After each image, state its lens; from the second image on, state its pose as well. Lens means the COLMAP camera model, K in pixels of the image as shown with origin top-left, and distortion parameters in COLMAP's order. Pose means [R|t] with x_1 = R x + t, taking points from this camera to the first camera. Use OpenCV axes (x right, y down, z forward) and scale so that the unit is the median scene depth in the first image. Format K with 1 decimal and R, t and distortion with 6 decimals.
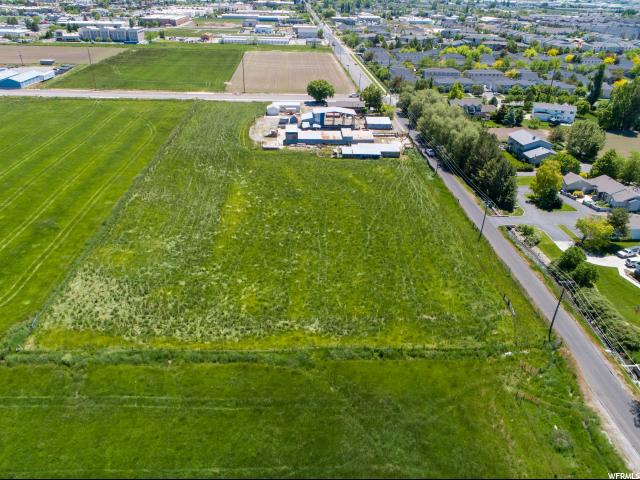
lens RADIAL K [[481.0, 0, 316.1], [0, 481.0, 238.4], [0, 0, 1]] dist [-0.019160, 0.012721]
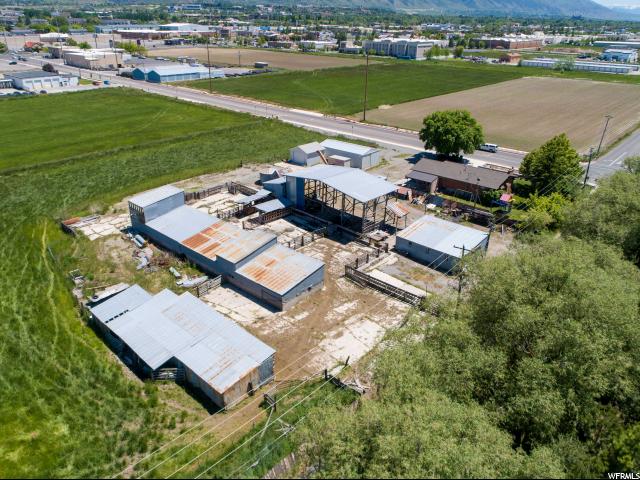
lens RADIAL K [[481.0, 0, 316.1], [0, 481.0, 238.4], [0, 0, 1]] dist [-0.019160, 0.012721]
pose [[0.704824, 0.285275, -0.649493, 0.300436], [-0.330377, 0.942226, 0.055329, -0.249292], [0.627753, 0.175580, 0.758352, 0.747762]]
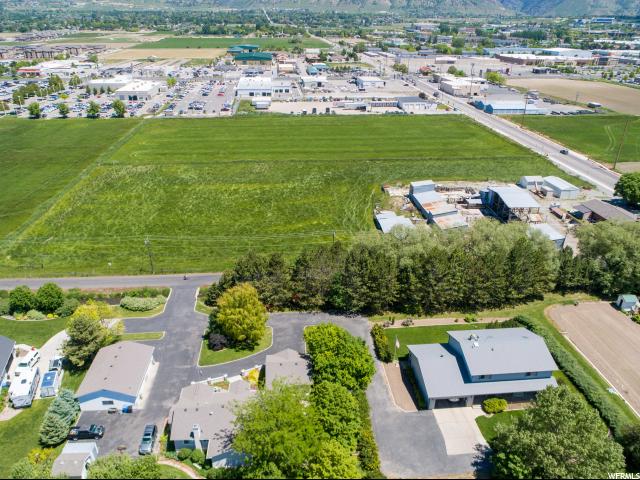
lens RADIAL K [[481.0, 0, 316.1], [0, 481.0, 238.4], [0, 0, 1]] dist [-0.019160, 0.012721]
pose [[0.039842, 0.395357, -0.917663, 0.740252], [-0.478386, 0.813843, 0.329858, -0.326062], [0.877245, 0.425855, 0.221558, 0.649268]]
